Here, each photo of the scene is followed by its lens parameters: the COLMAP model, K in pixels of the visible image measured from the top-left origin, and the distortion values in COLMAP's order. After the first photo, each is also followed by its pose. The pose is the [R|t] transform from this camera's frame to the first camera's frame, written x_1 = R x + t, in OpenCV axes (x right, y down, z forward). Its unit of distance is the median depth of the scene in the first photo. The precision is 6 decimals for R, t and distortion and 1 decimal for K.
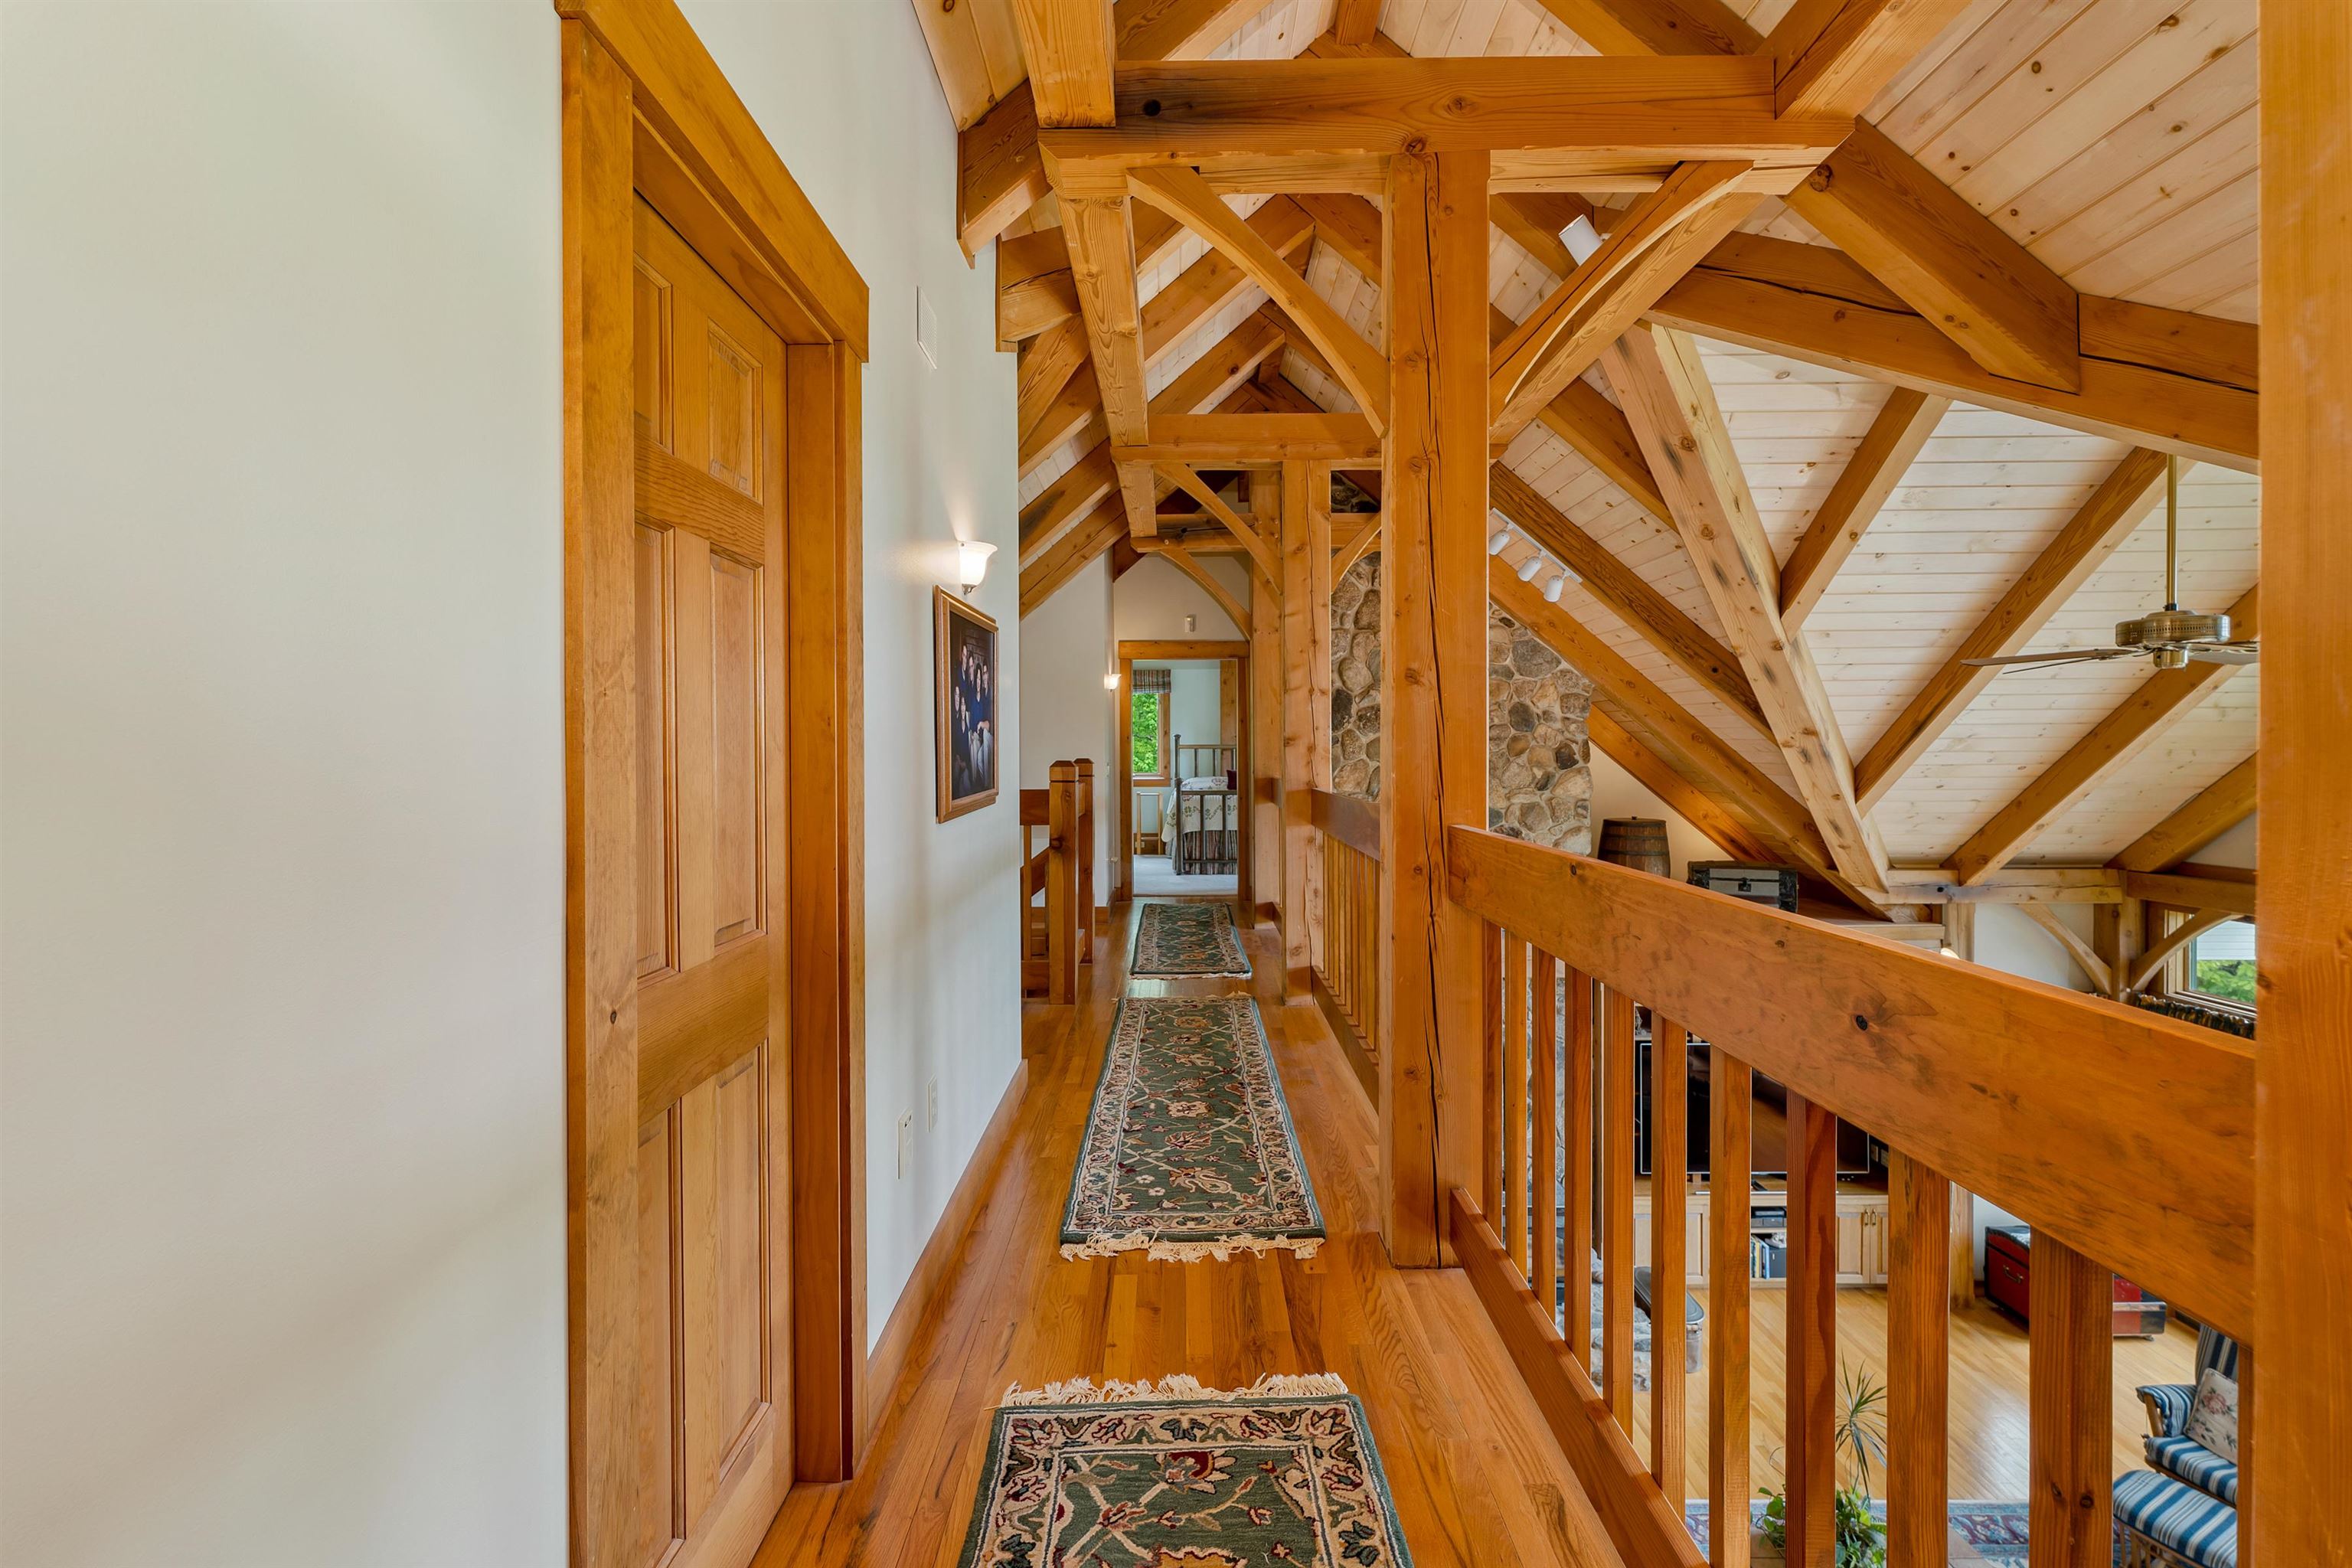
lens RADIAL K [[964.9, 0, 1166.7], [0, 964.9, 759.1], [0, 0, 1]] dist [0.001467, 0.000266]
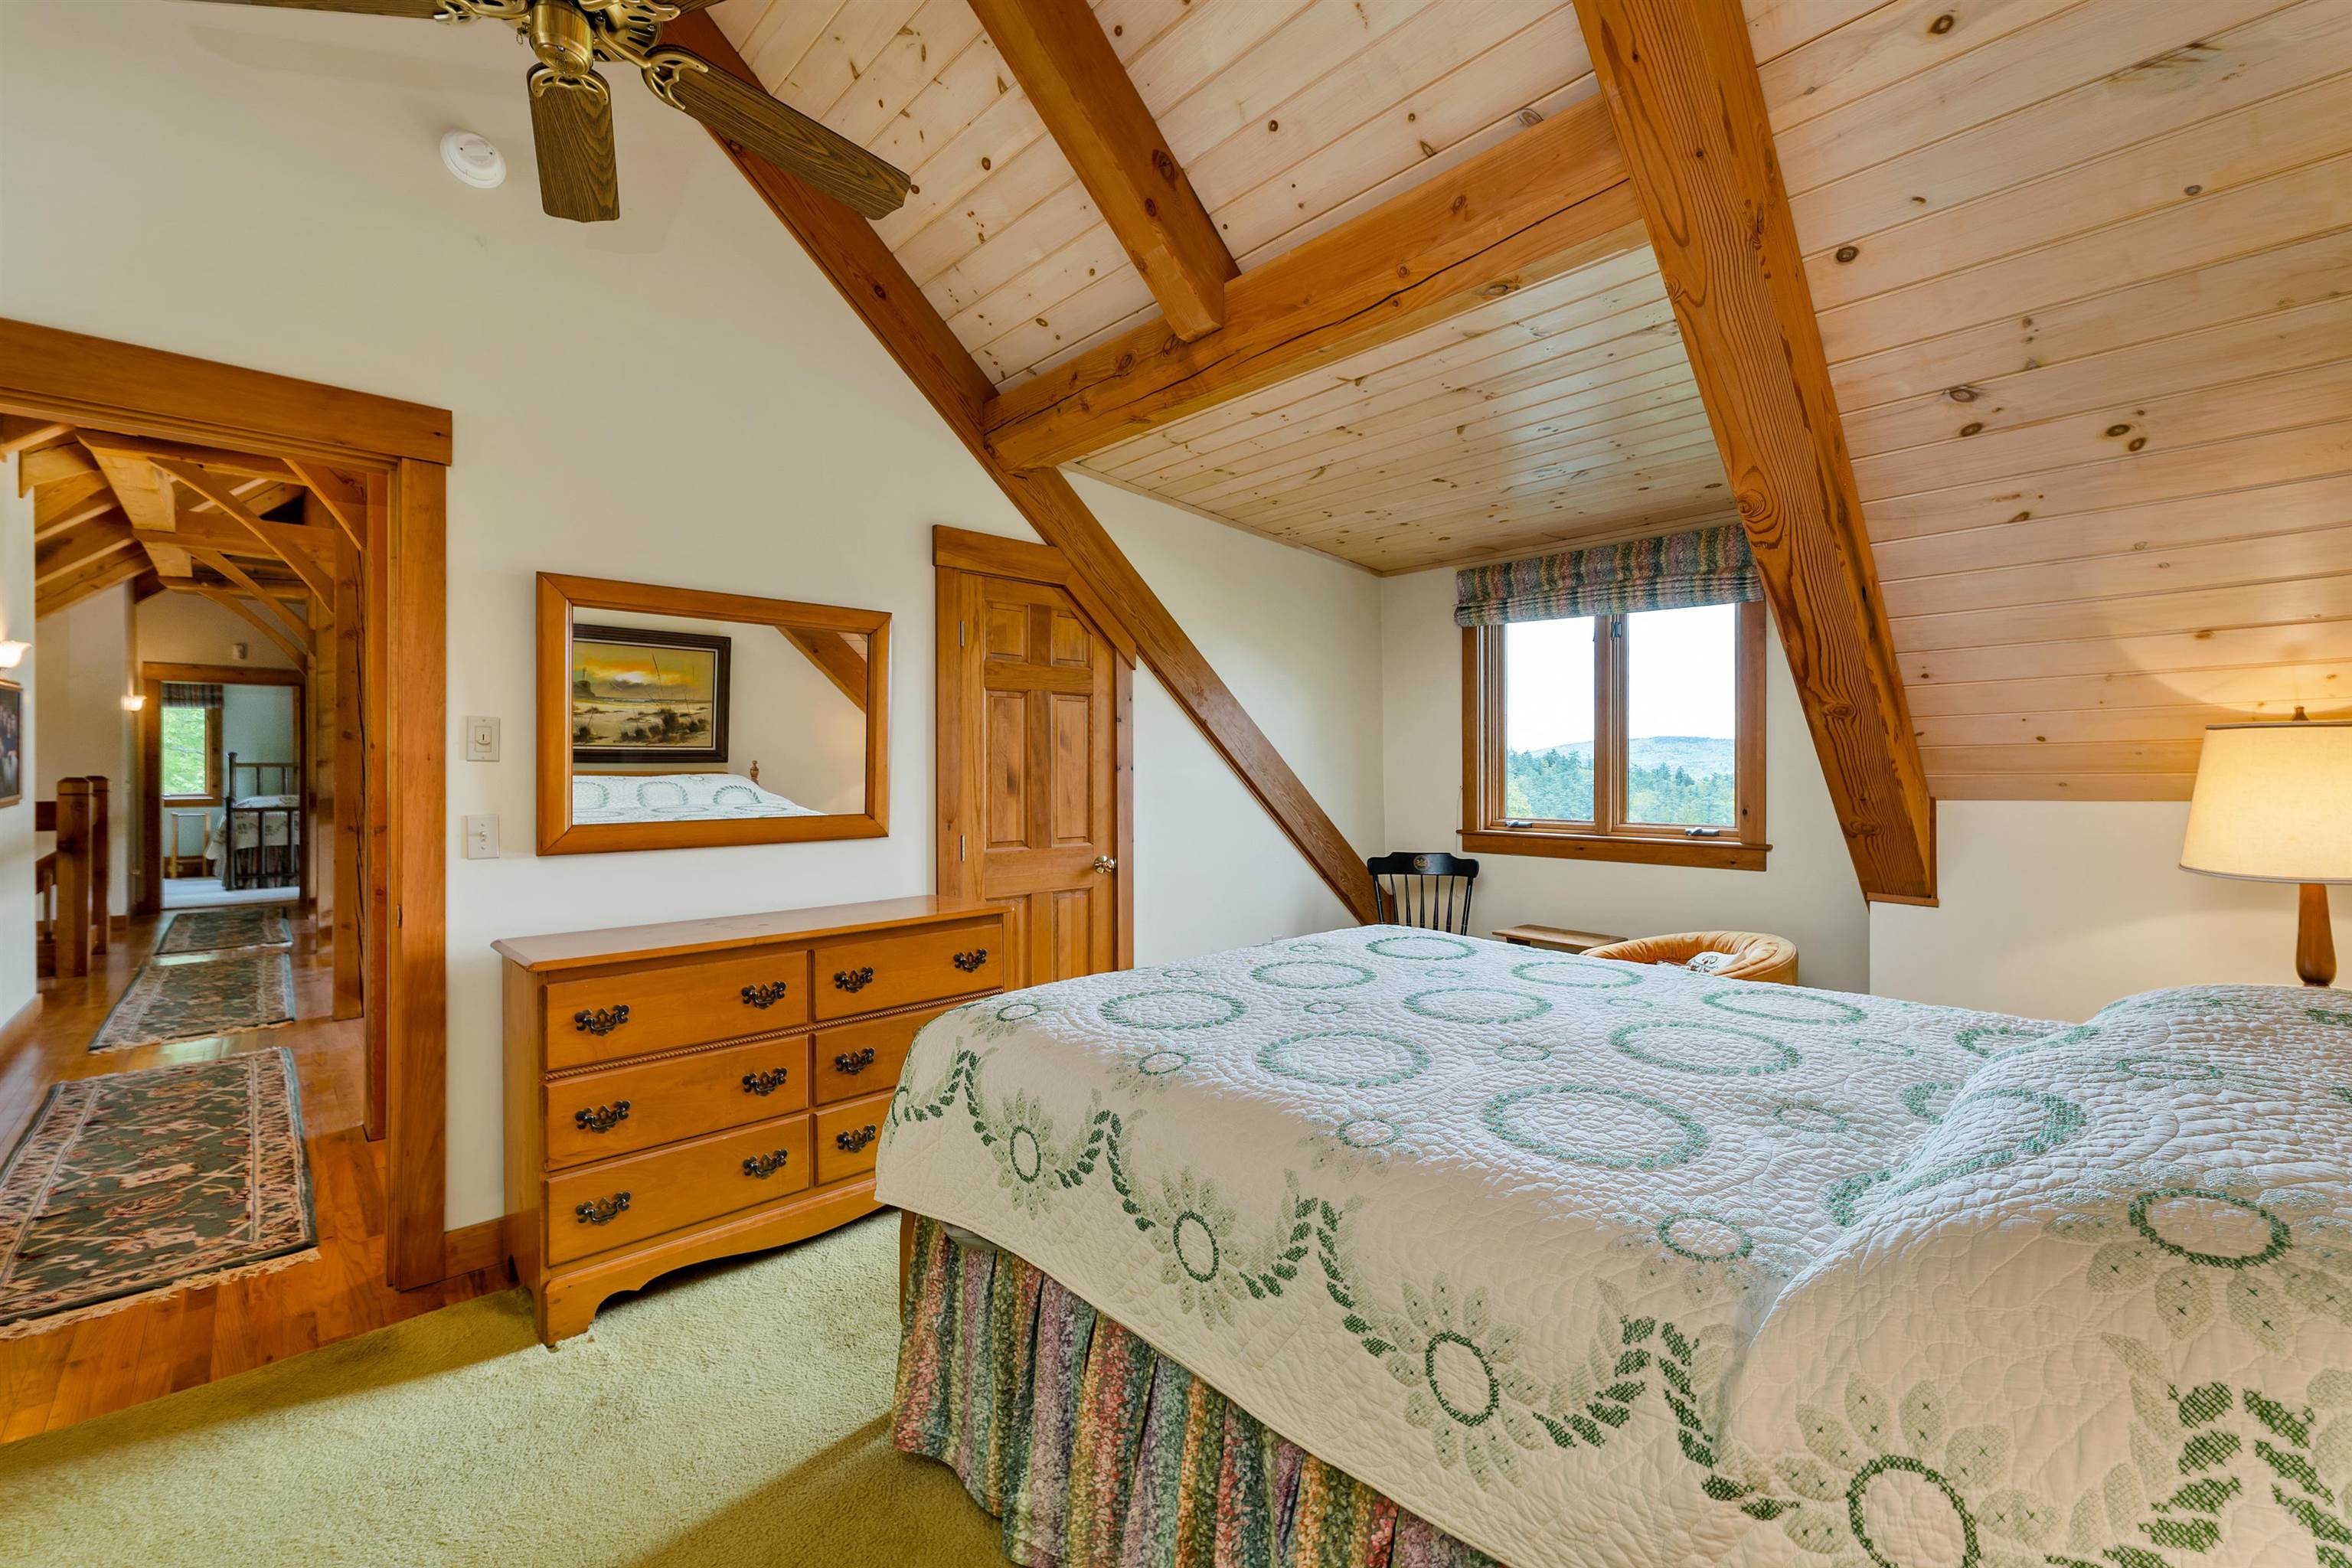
lens RADIAL K [[964.9, 0, 1166.7], [0, 964.9, 759.1], [0, 0, 1]] dist [0.001467, 0.000266]
pose [[0.723247, 0.003383, 0.690581, 0.029067], [0.008686, 0.999864, -0.013995, 0.004193], [-0.690535, 0.016120, 0.723120, -0.517052]]
